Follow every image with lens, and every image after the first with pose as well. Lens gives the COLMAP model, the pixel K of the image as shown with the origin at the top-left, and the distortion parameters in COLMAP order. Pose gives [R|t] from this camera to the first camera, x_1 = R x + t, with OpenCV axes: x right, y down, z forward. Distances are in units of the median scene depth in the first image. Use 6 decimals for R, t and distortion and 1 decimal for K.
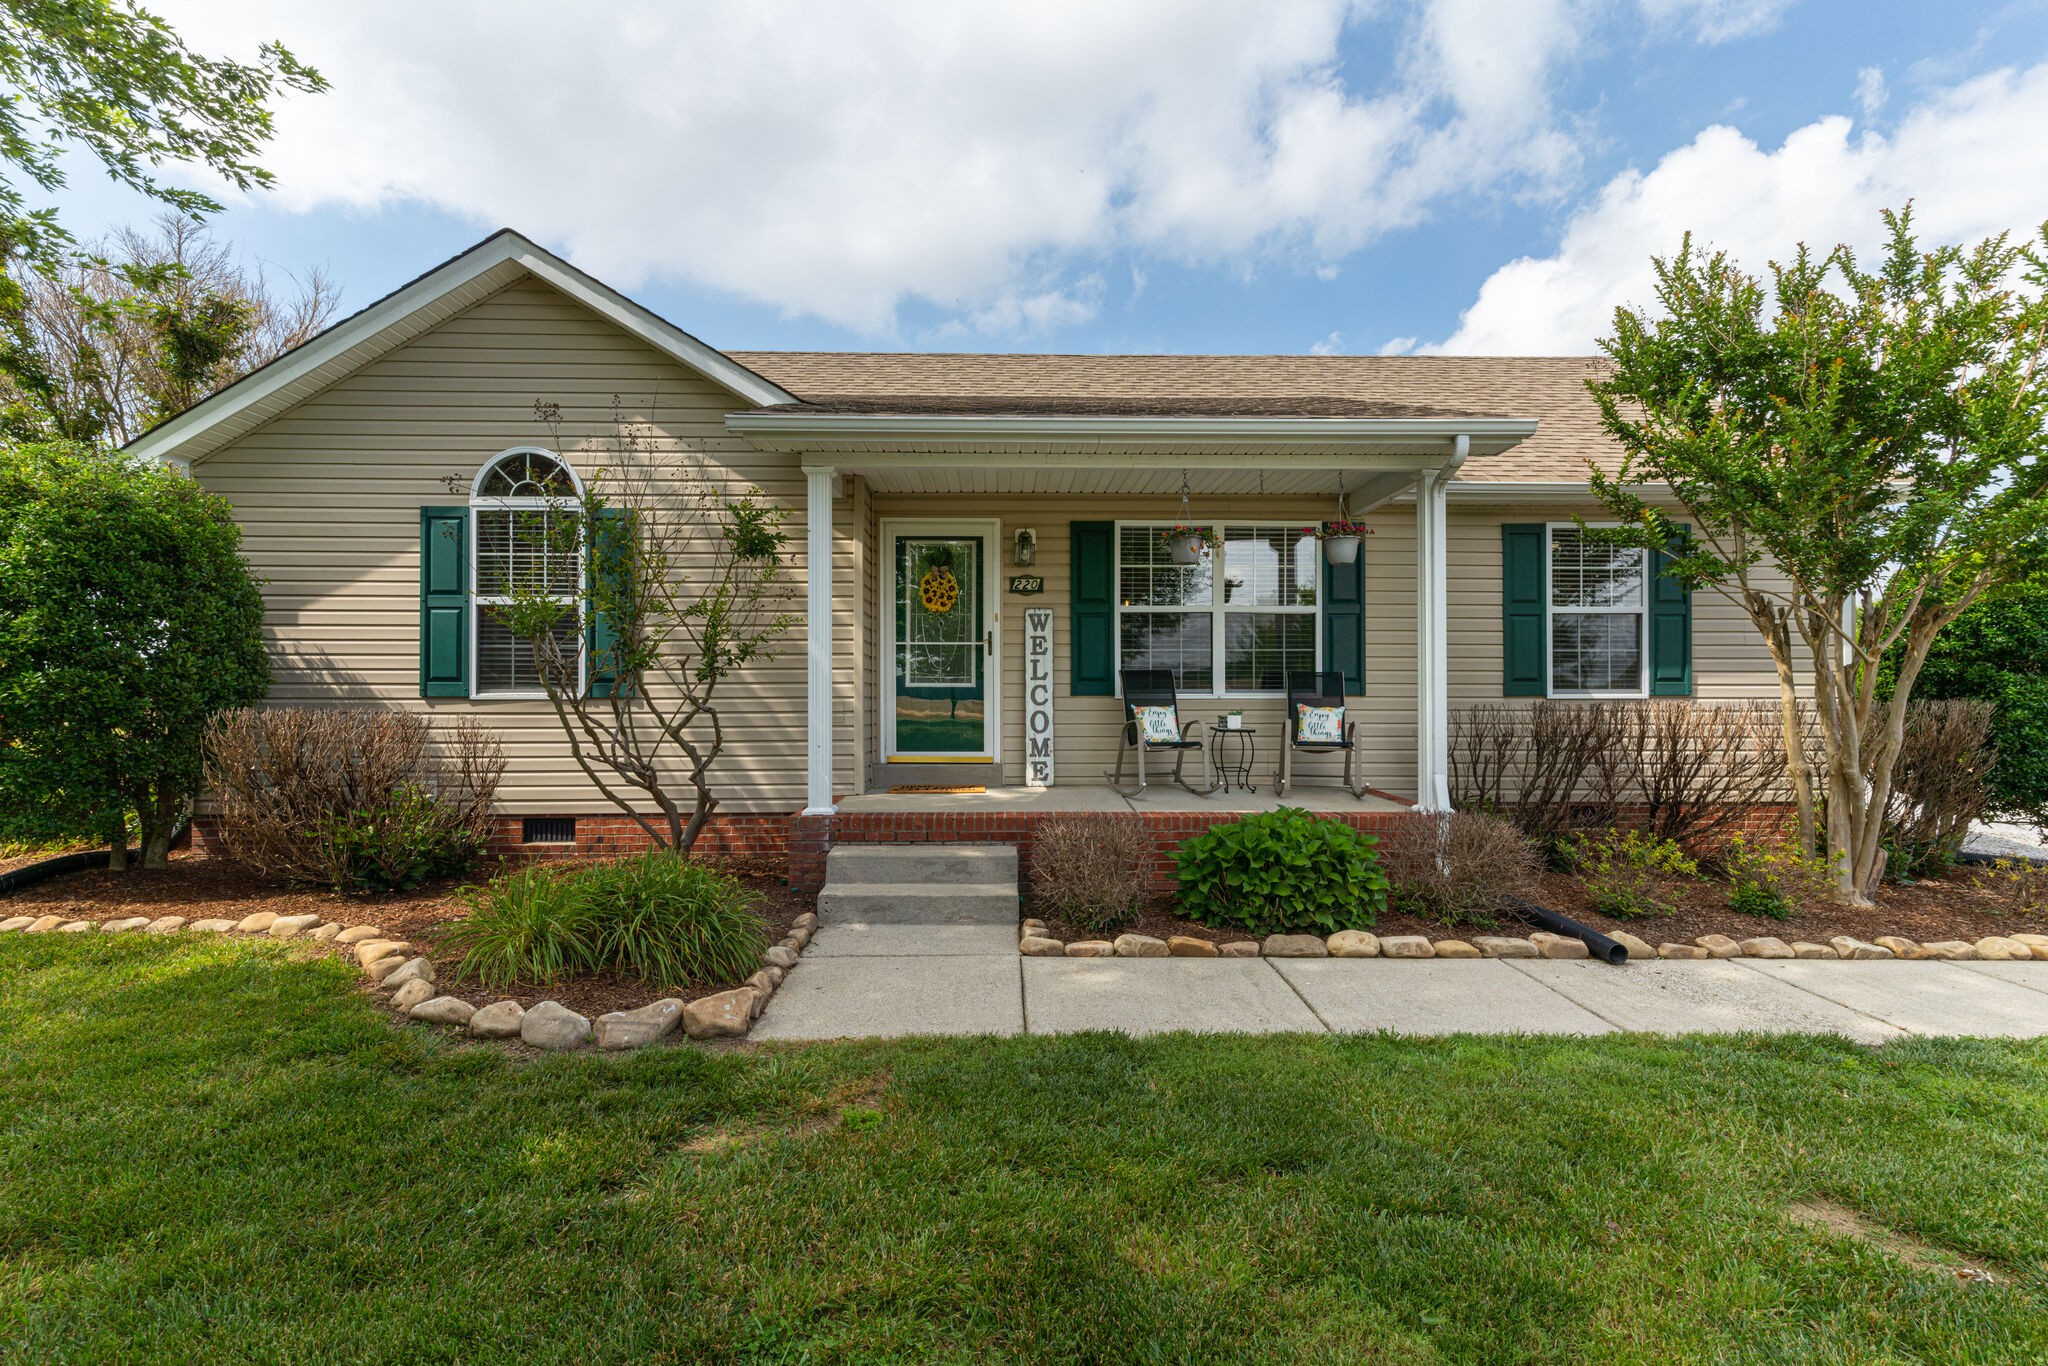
lens RADIAL K [[981.0, 0, 1022.7], [0, 981.0, 691.3], [0, 0, 1]] dist [0.004110, -0.000196]
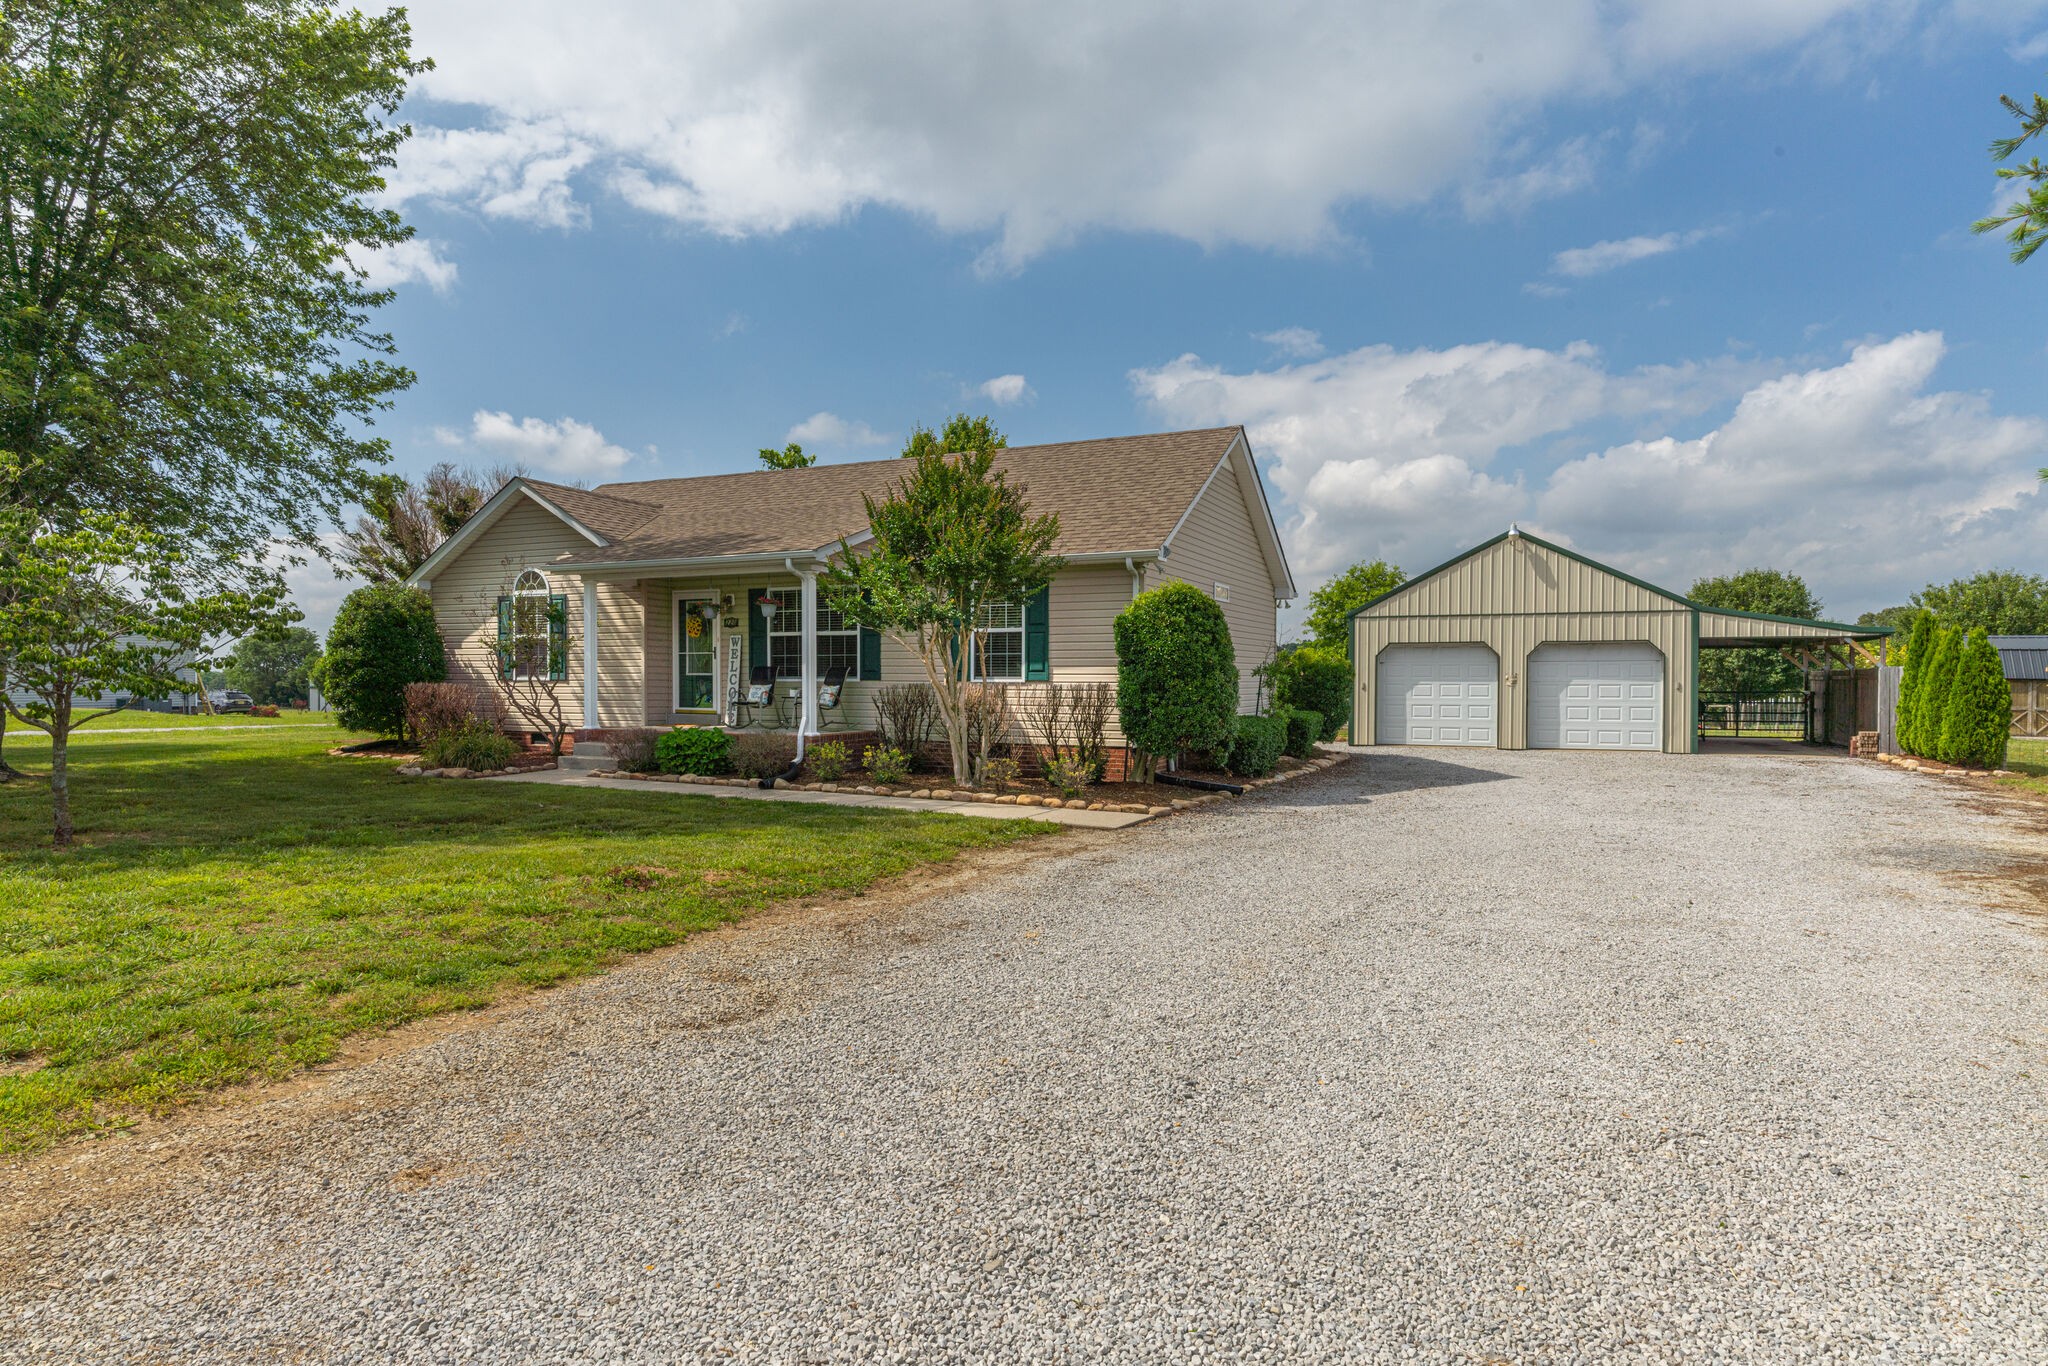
lens RADIAL K [[1240.8, 0, 1017.1], [0, 1240.8, 684.6], [0, 0, 1]] dist [0.010945, 0.000266]
pose [[0.881753, 0.004667, -0.471689, 1.672166], [-0.000909, 0.999966, 0.008195, -0.006448], [0.471711, -0.006797, 0.881727, -0.904625]]
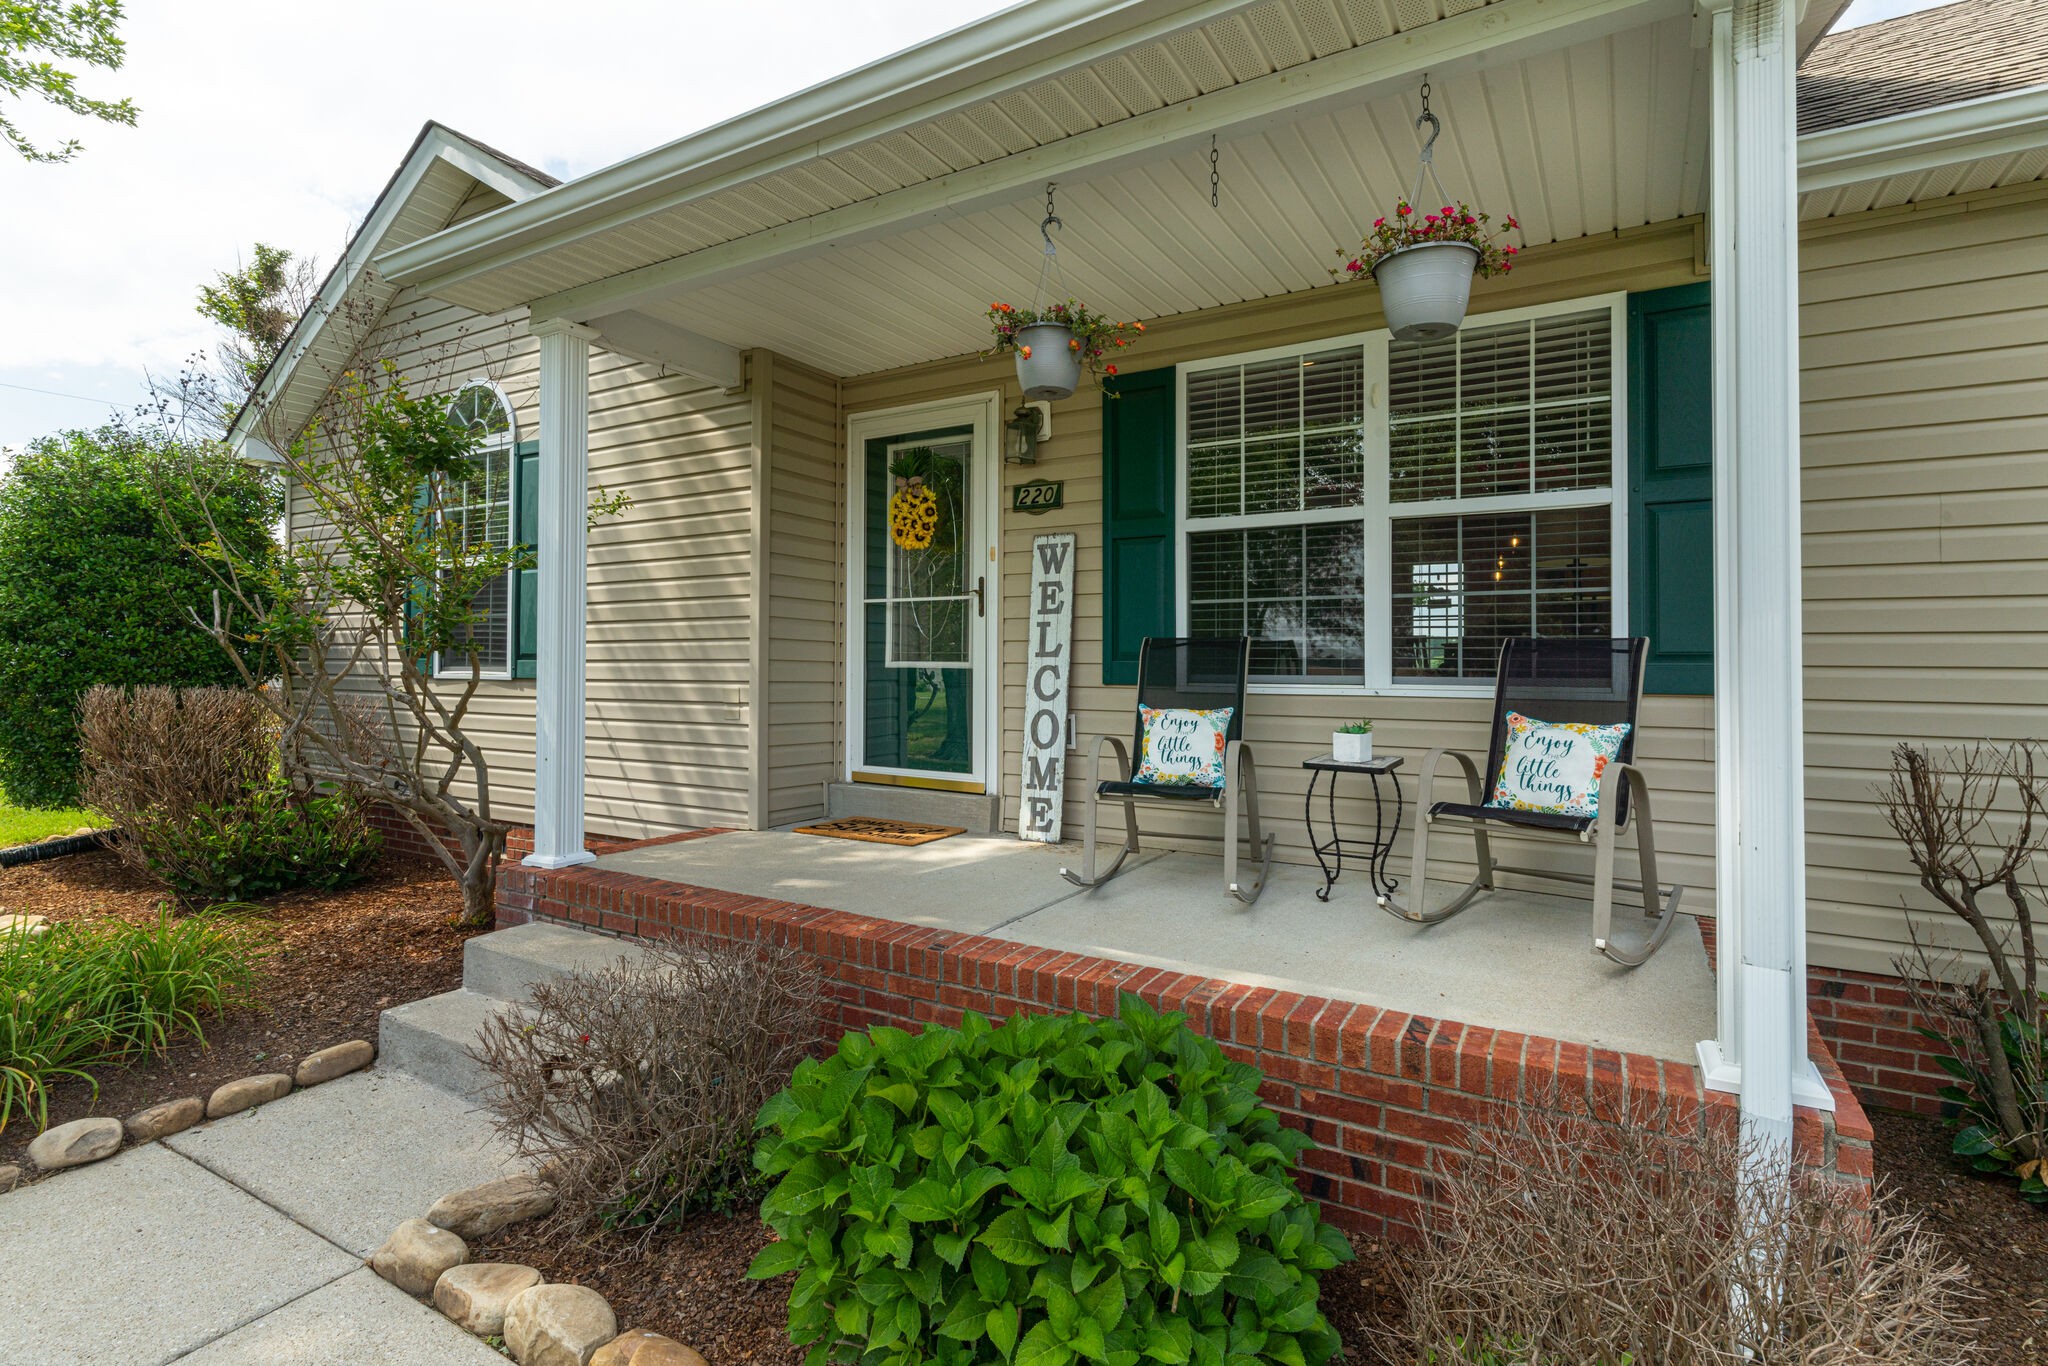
lens RADIAL K [[983.5, 0, 1025.7], [0, 983.5, 653.6], [0, 0, 1]] dist [0.000780, 0.000461]
pose [[0.844698, -0.001153, -0.535243, 0.317890], [-0.009624, 0.999803, -0.017343, -0.003252], [0.535157, 0.019800, 0.844520, 0.499701]]
